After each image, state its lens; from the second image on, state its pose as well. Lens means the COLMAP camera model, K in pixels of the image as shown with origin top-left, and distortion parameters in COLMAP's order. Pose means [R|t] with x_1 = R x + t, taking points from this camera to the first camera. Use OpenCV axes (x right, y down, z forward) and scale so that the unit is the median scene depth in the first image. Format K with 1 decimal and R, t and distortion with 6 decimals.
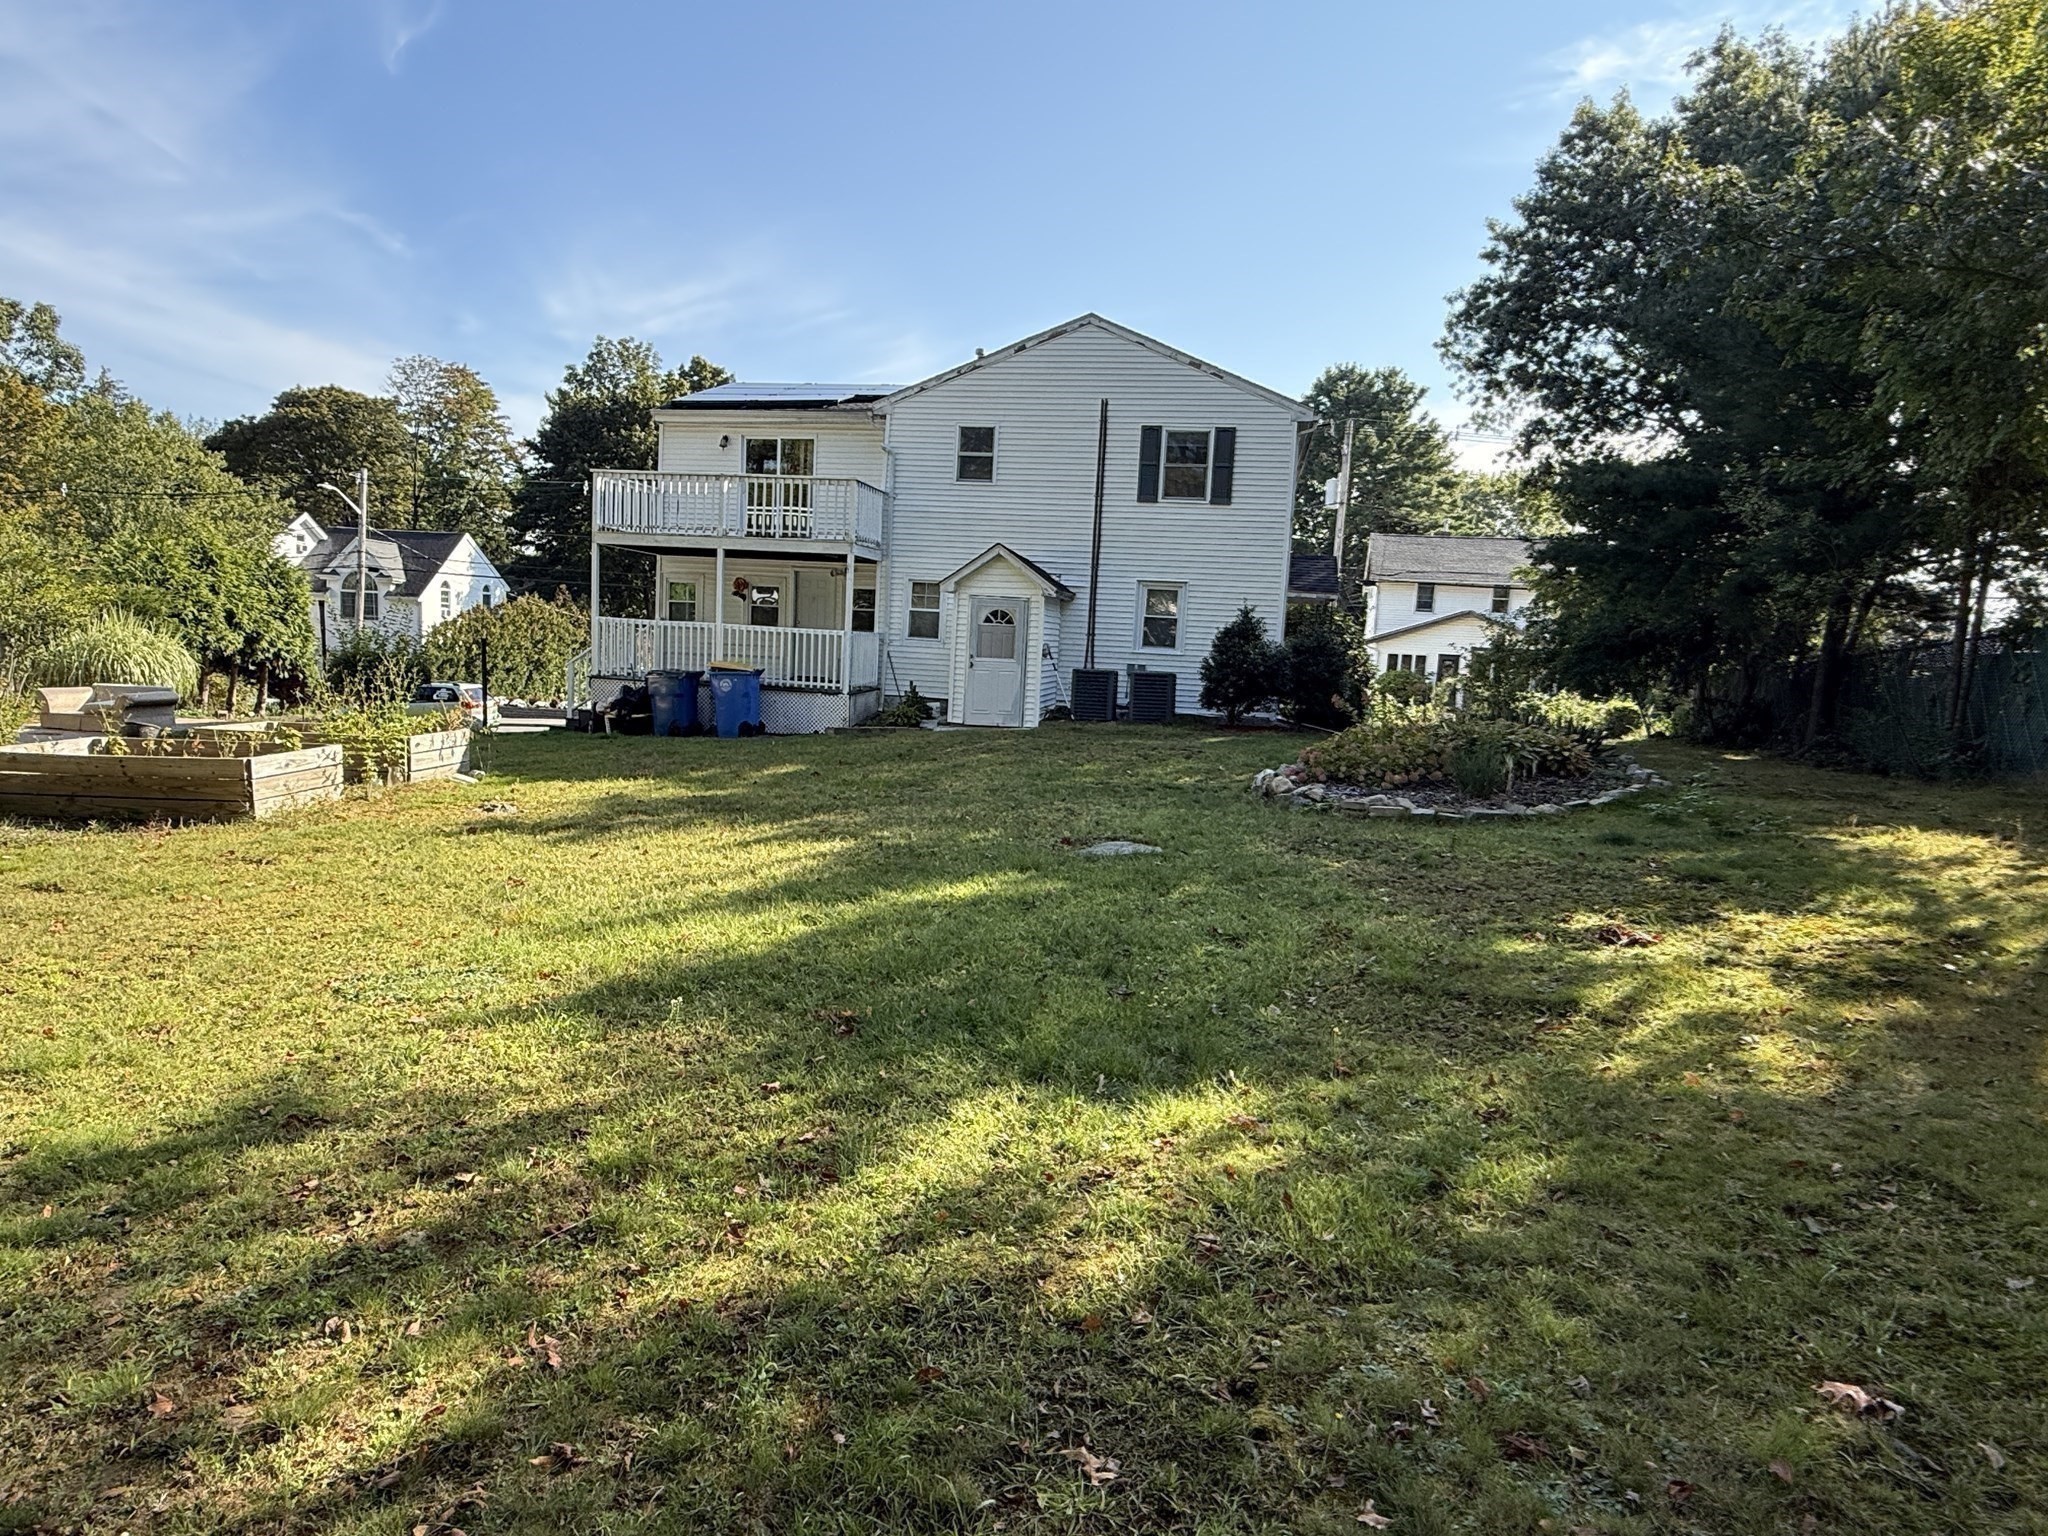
lens RADIAL K [[1152.9, 0, 1023.2], [0, 1152.9, 773.1], [0, 0, 1]] dist [0.002956, 0.000276]
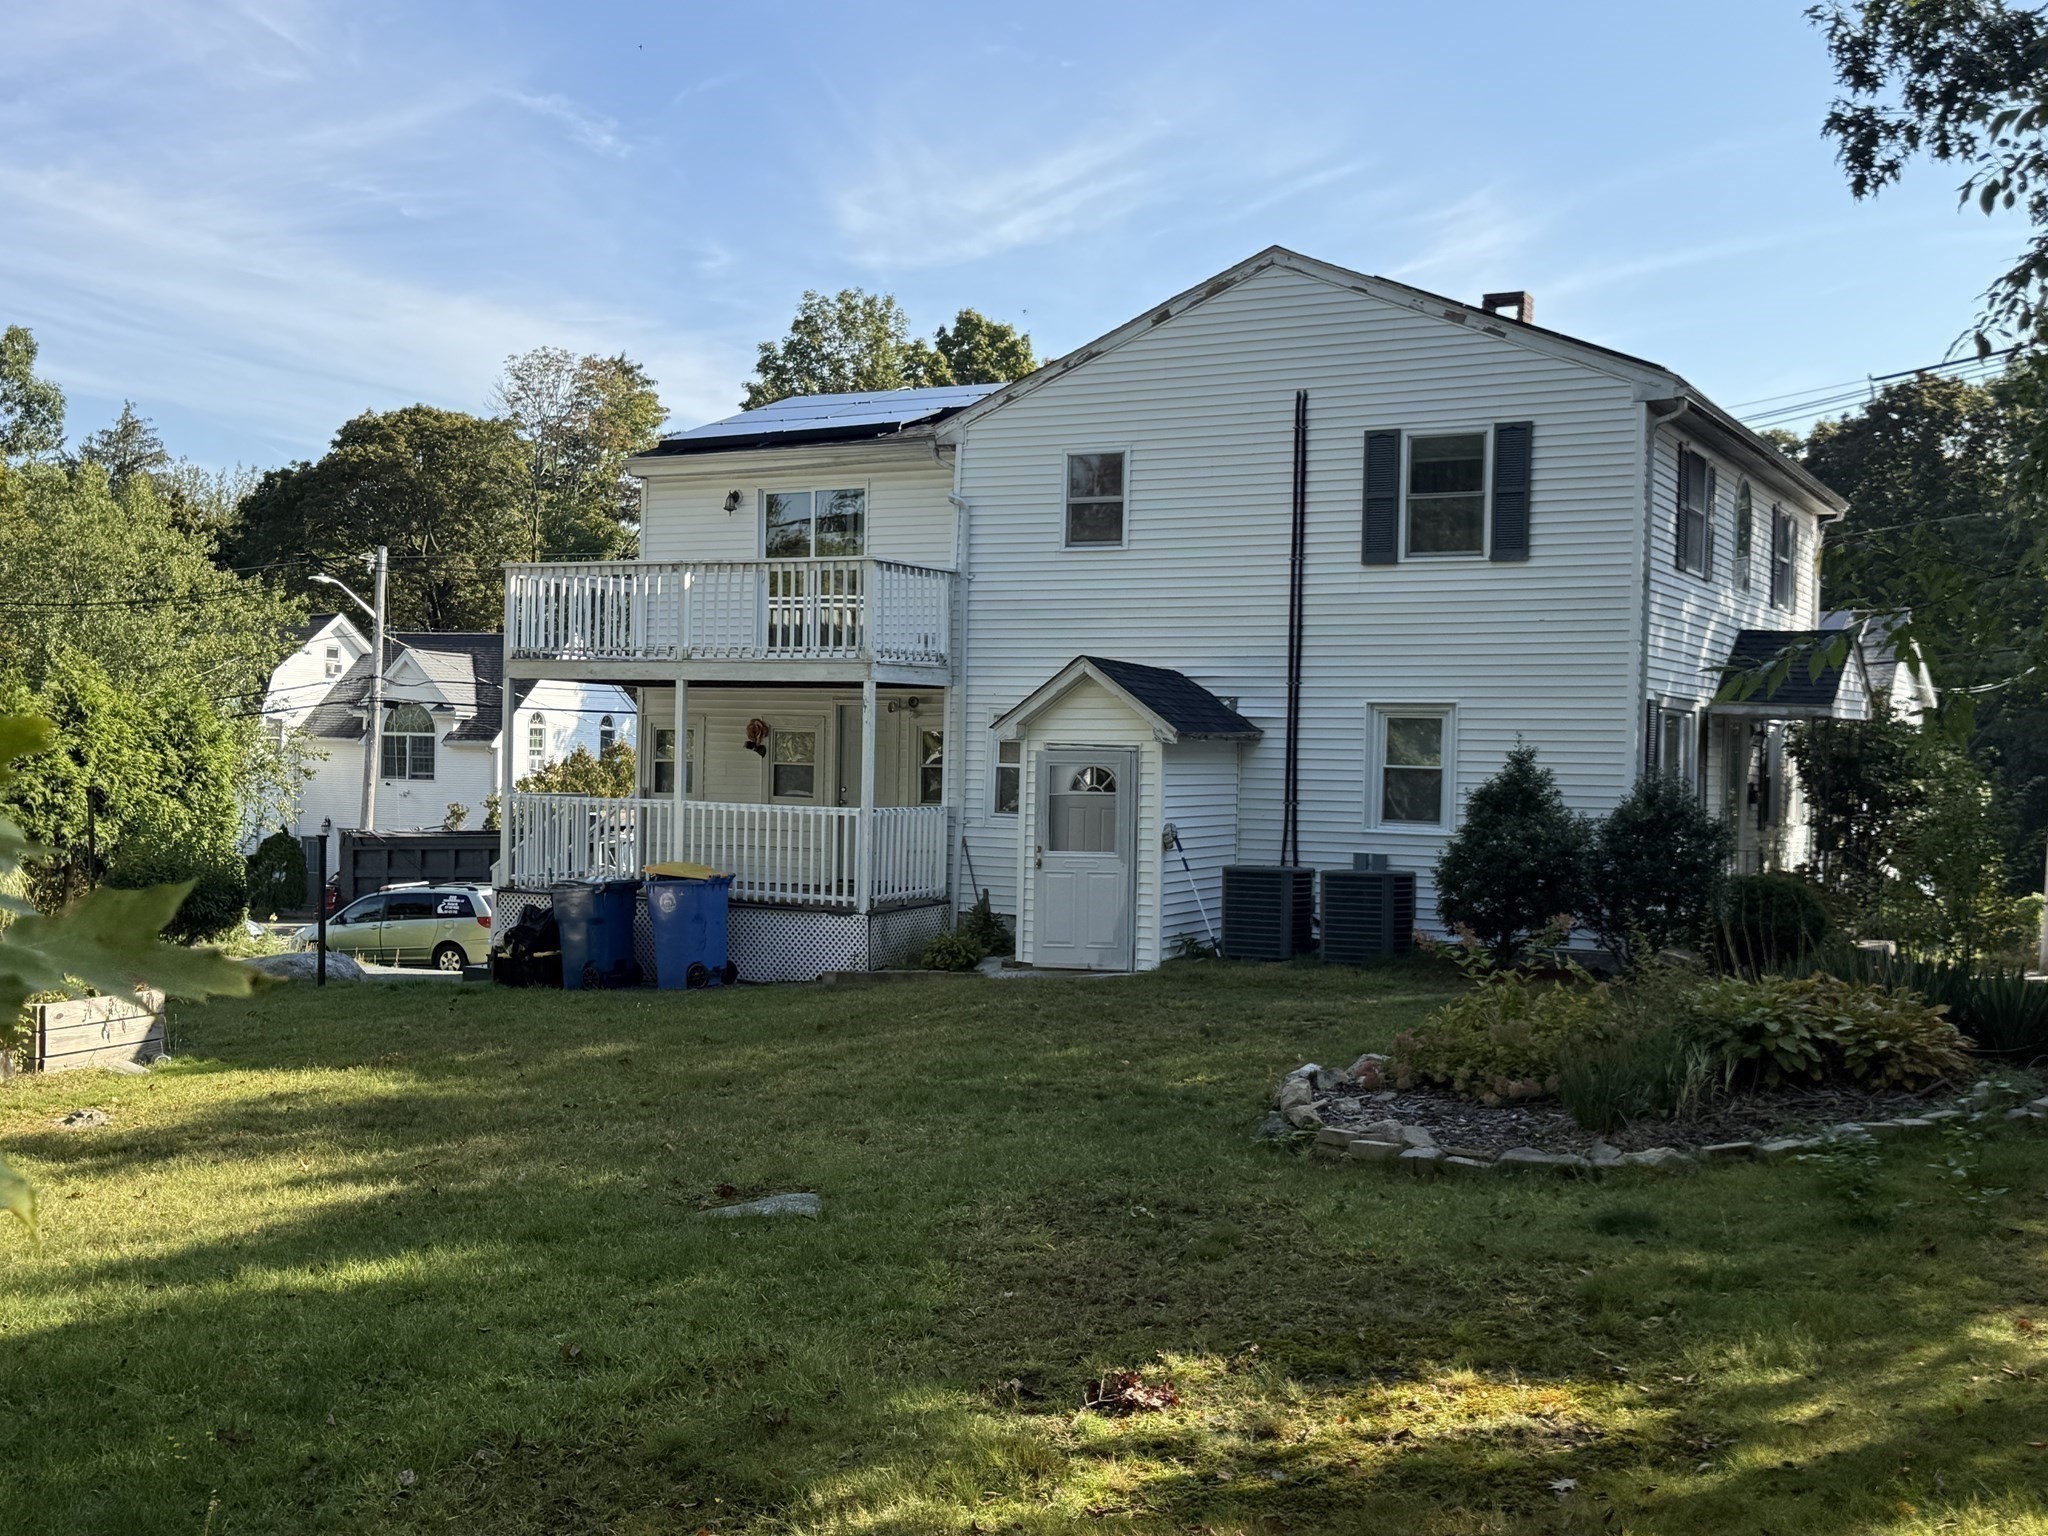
lens RADIAL K [[2162.2, 0, 1019.0], [0, 2162.2, 762.7], [0, 0, 1]] dist [0.213866, -0.508431]
pose [[0.952696, -0.030451, -0.302395, 0.254606], [-0.005507, 0.993075, -0.117350, -0.014998], [0.303874, 0.113464, 0.945931, -0.037979]]
